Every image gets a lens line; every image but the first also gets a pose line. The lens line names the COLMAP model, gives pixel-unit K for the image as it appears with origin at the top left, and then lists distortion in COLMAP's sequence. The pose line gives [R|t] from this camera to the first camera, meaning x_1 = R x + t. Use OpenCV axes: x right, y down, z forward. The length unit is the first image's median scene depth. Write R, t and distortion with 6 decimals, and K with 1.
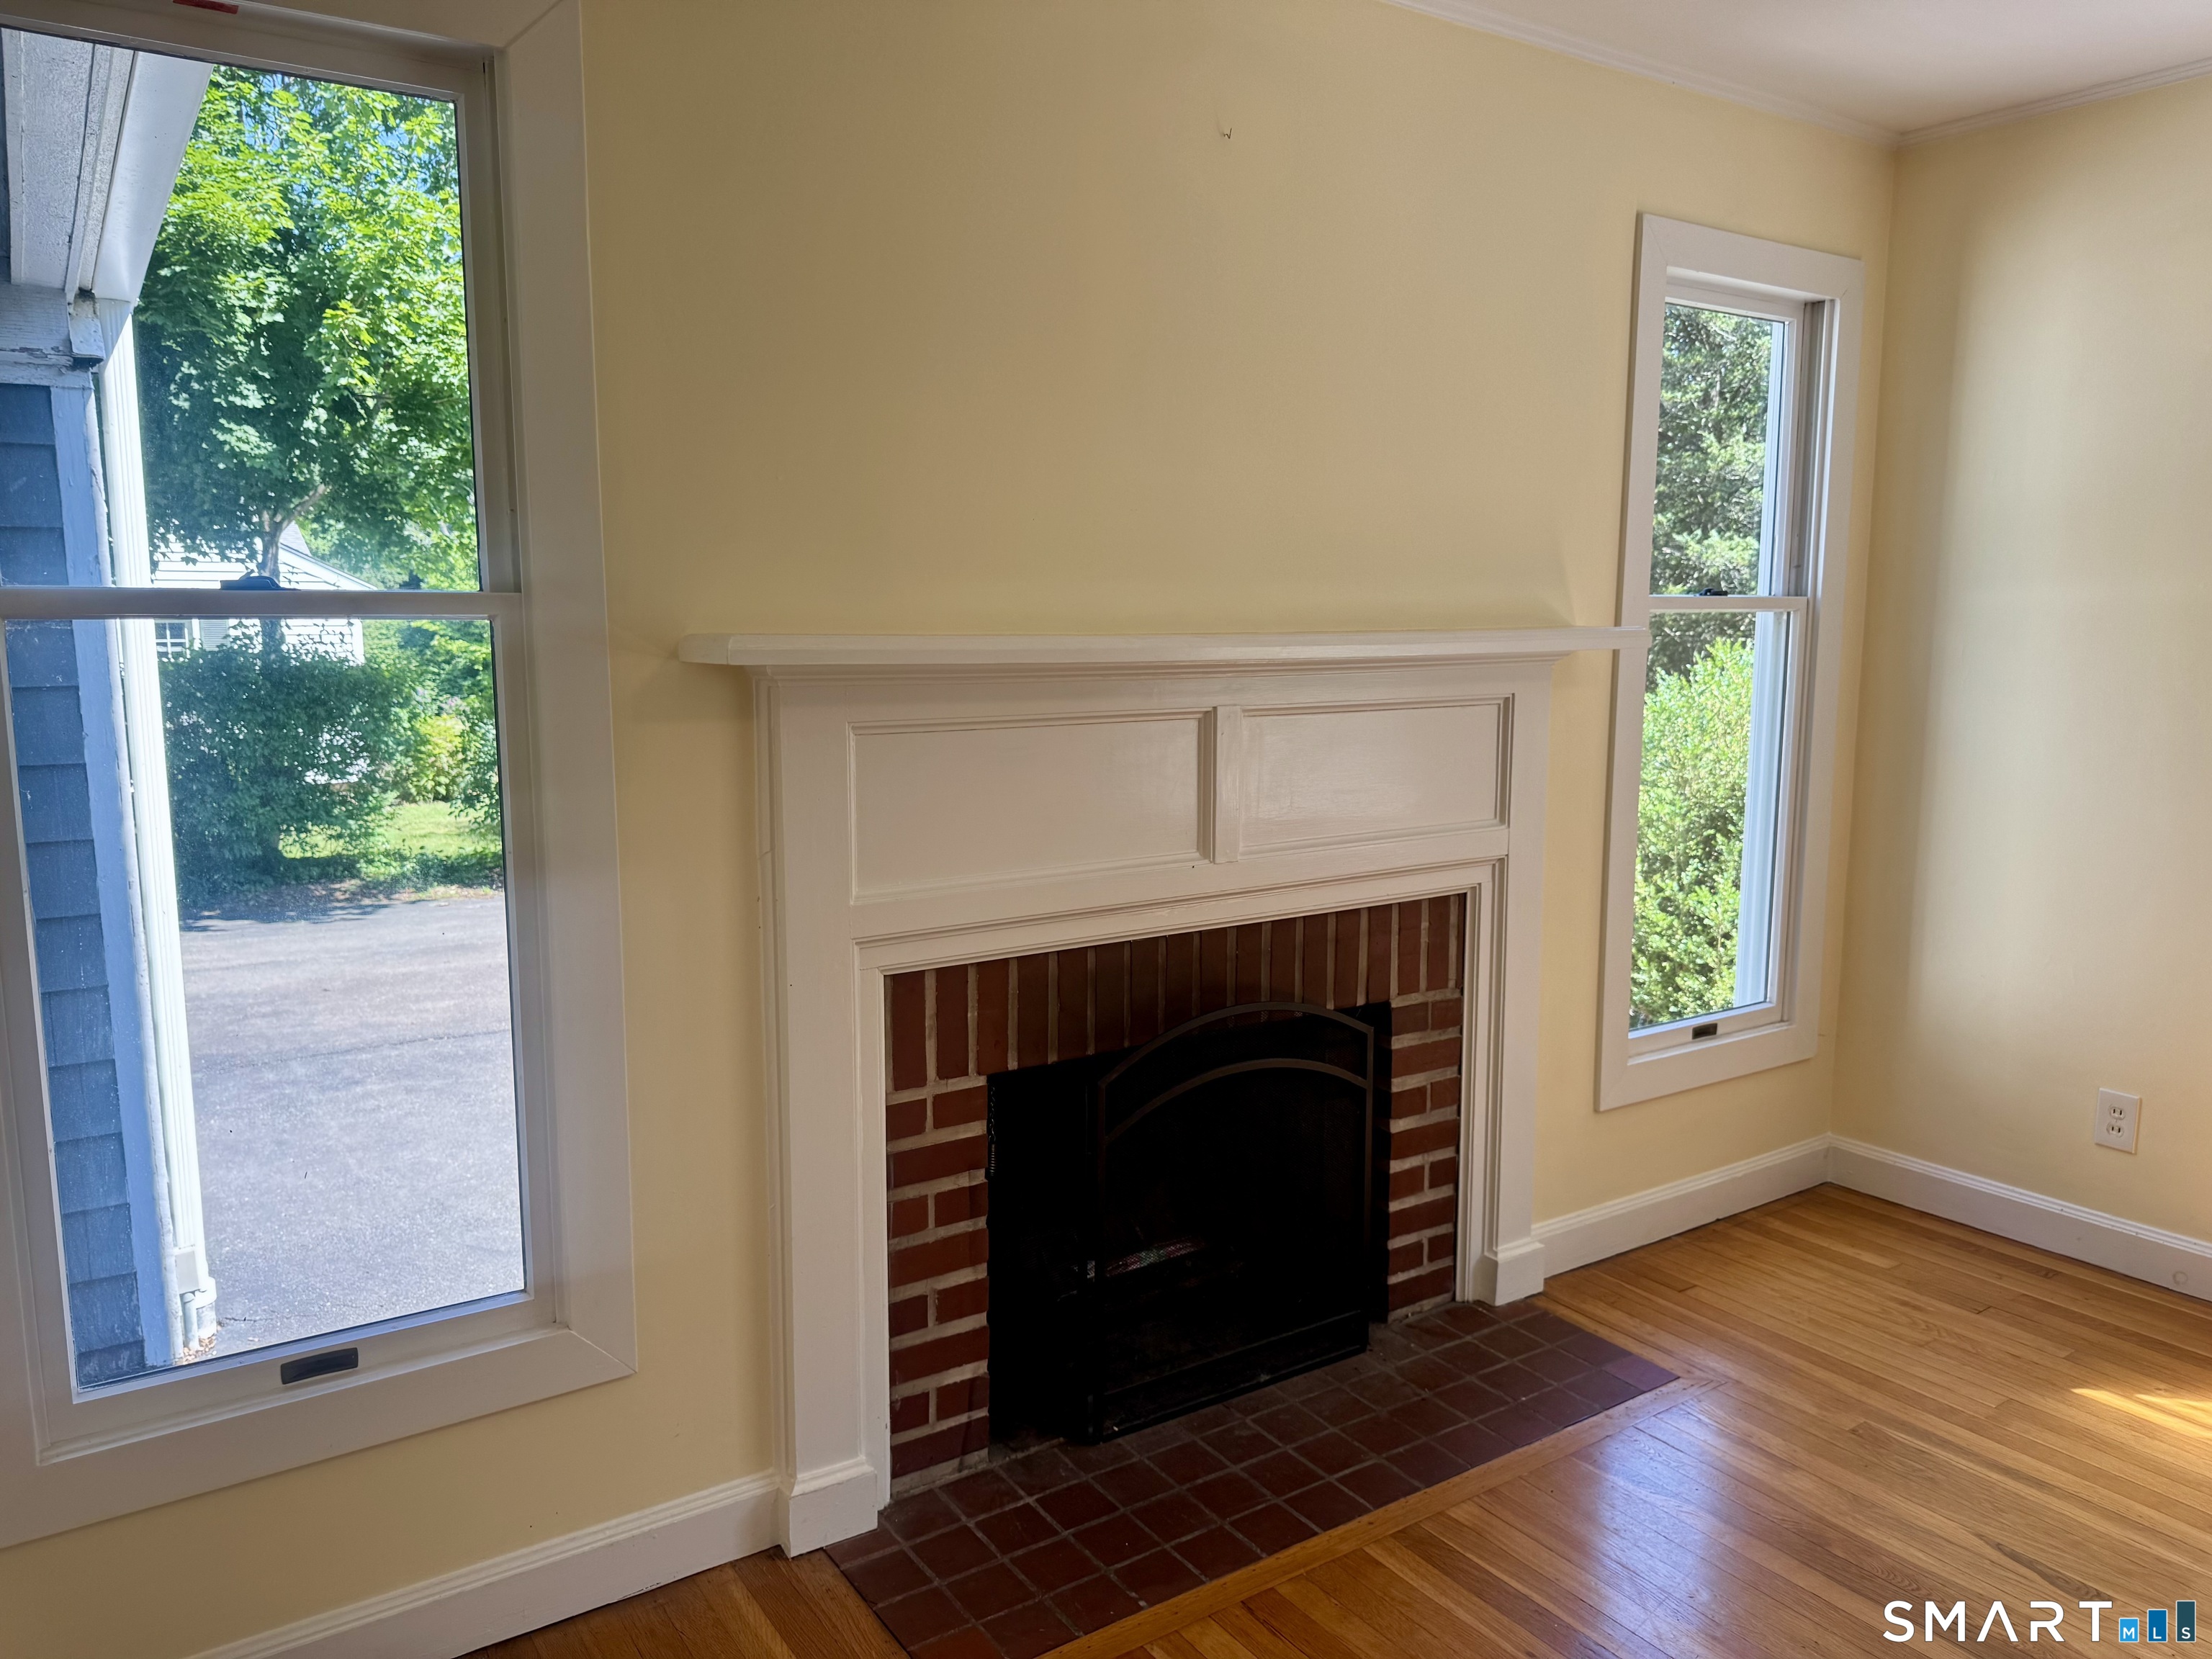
lens RADIAL K [[1548.3, 0, 1106.0], [0, 1548.3, 829.5], [0, 0, 1]] dist [0.143632, -0.261762]
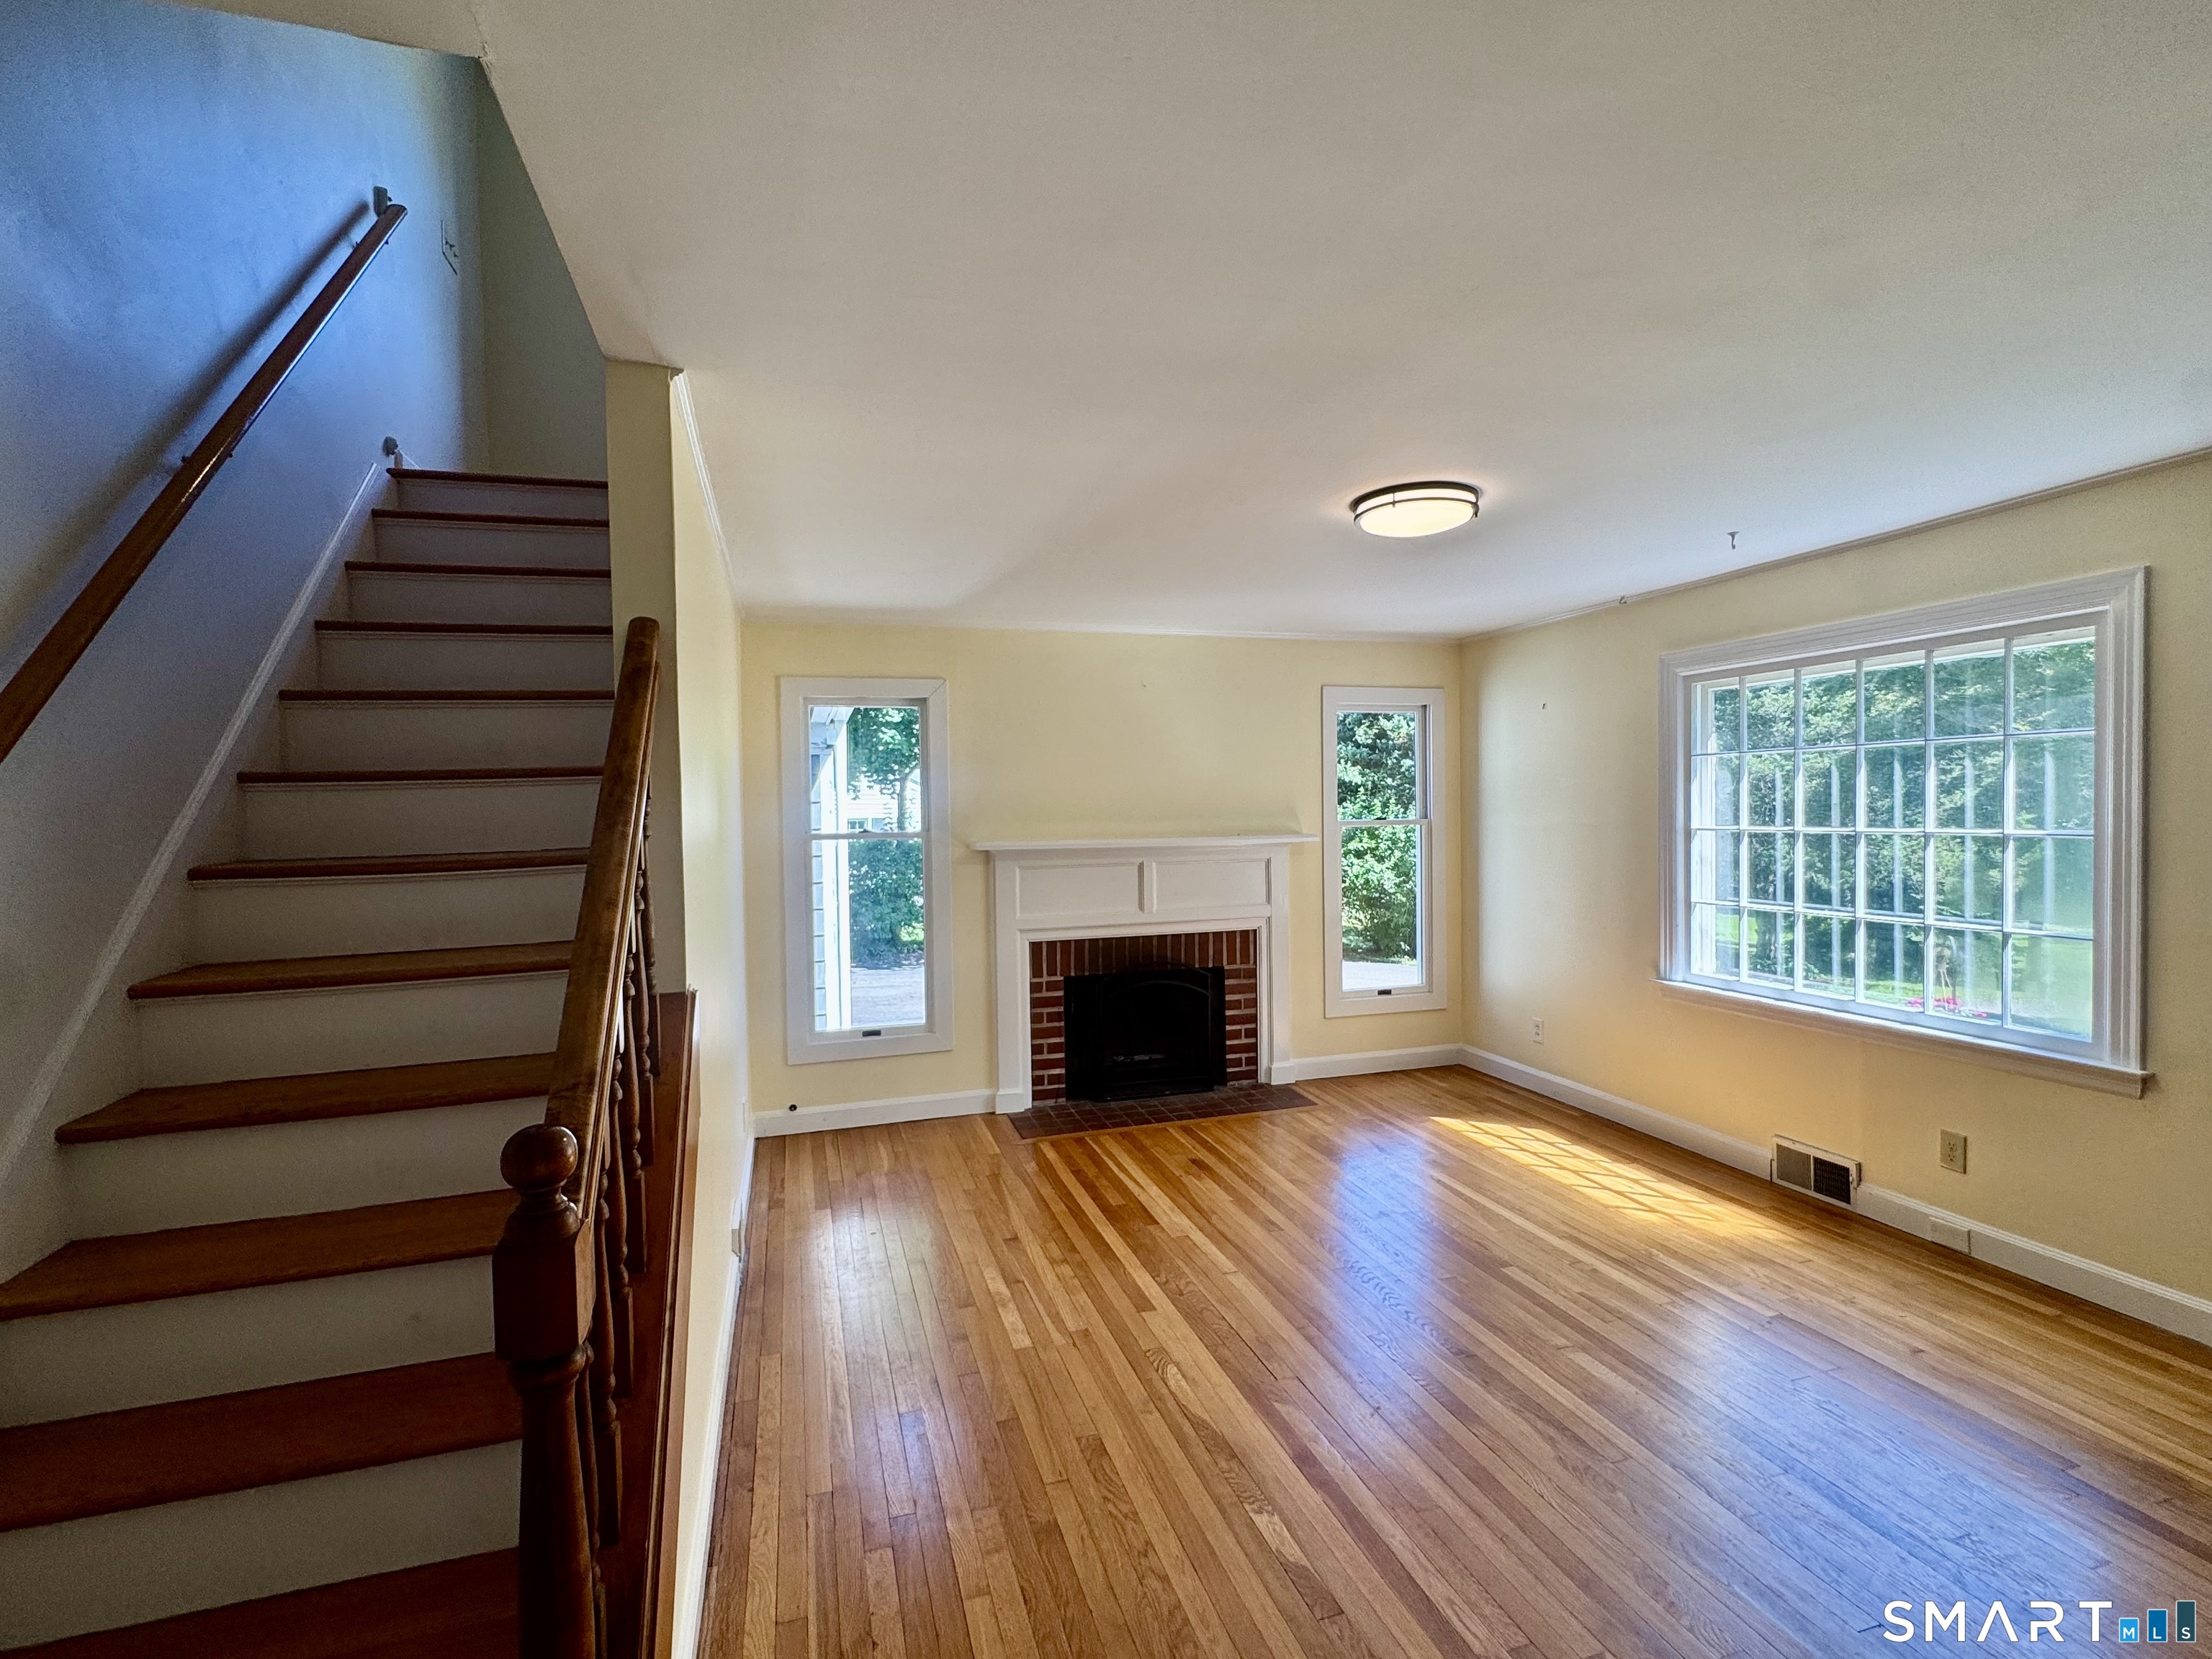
lens RADIAL K [[1023.2, 0, 1105.0], [0, 1023.2, 831.2], [0, 0, 1]] dist [-0.004084, -0.000174]
pose [[0.956408, -0.007461, -0.291937, 0.524171], [-0.024899, 0.993950, -0.106976, 0.071037], [0.290969, 0.109582, 0.950436, -0.848008]]
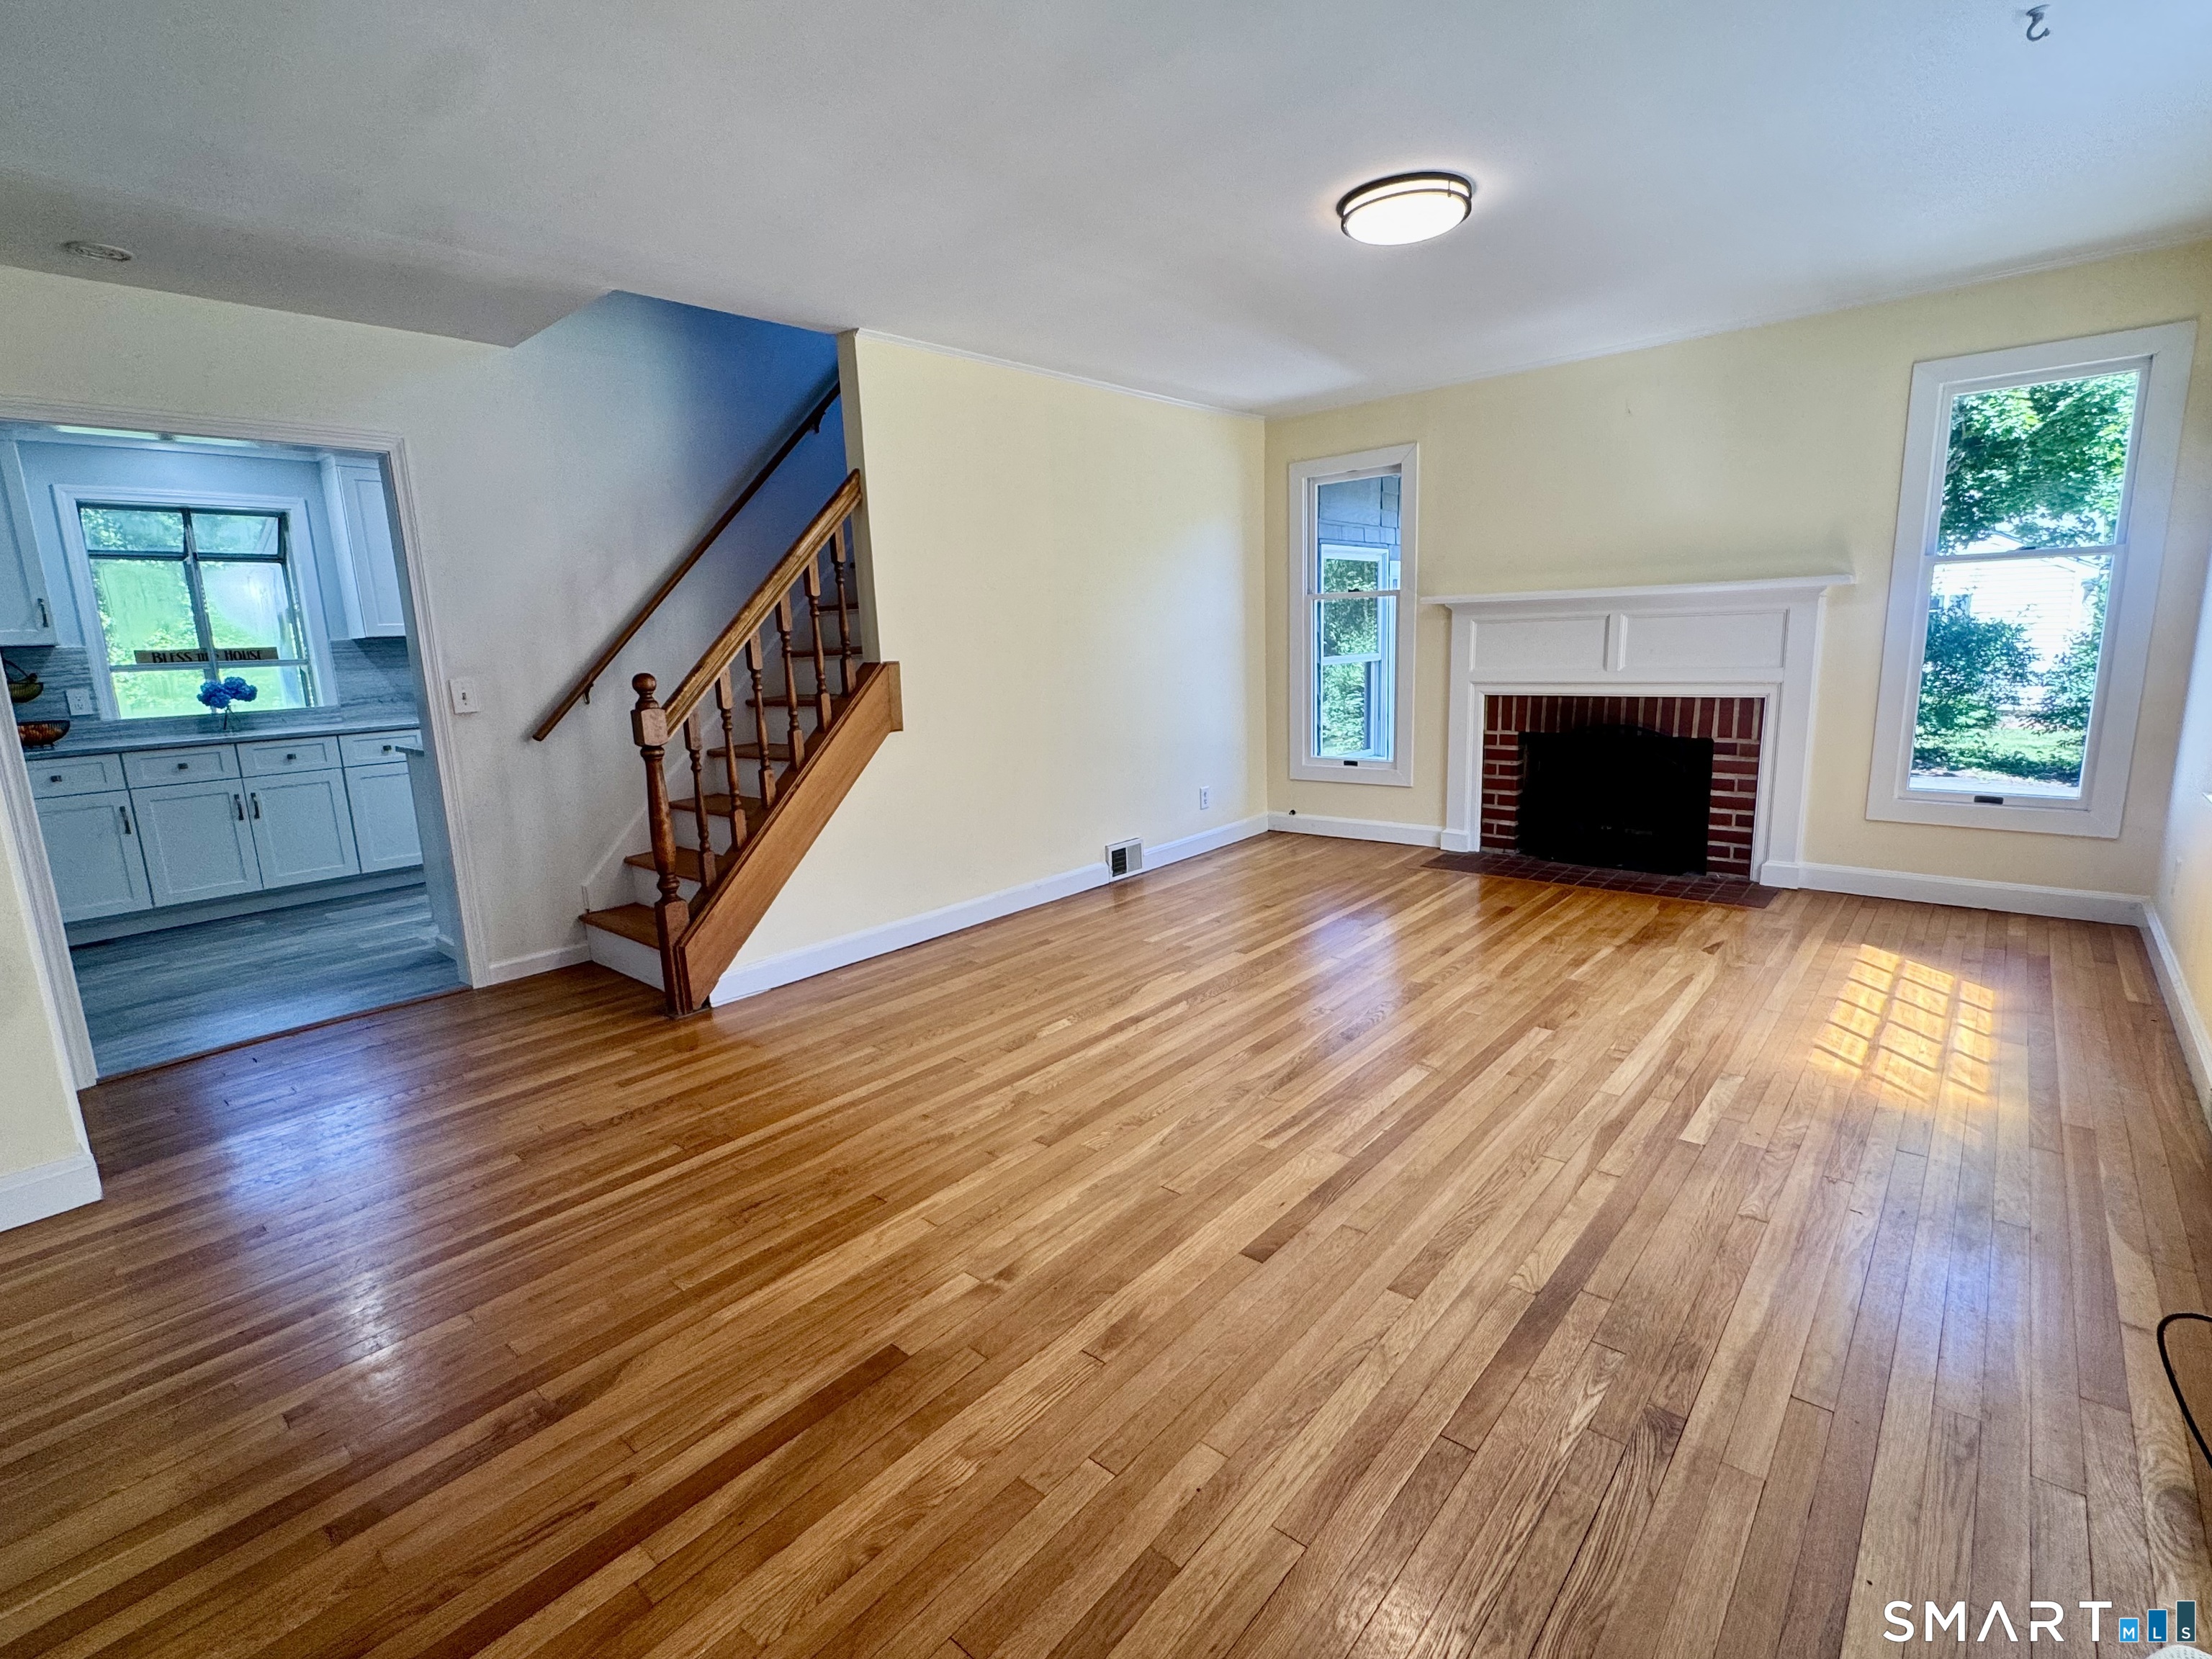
lens RADIAL K [[1023.2, 0, 1105.0], [0, 1023.2, 831.2], [0, 0, 1]] dist [-0.004084, -0.000174]
pose [[0.257004, 0.176724, -0.950115, 1.486393], [-0.093853, 0.983055, 0.157464, 0.090731], [0.961842, 0.048702, 0.269235, -0.326032]]
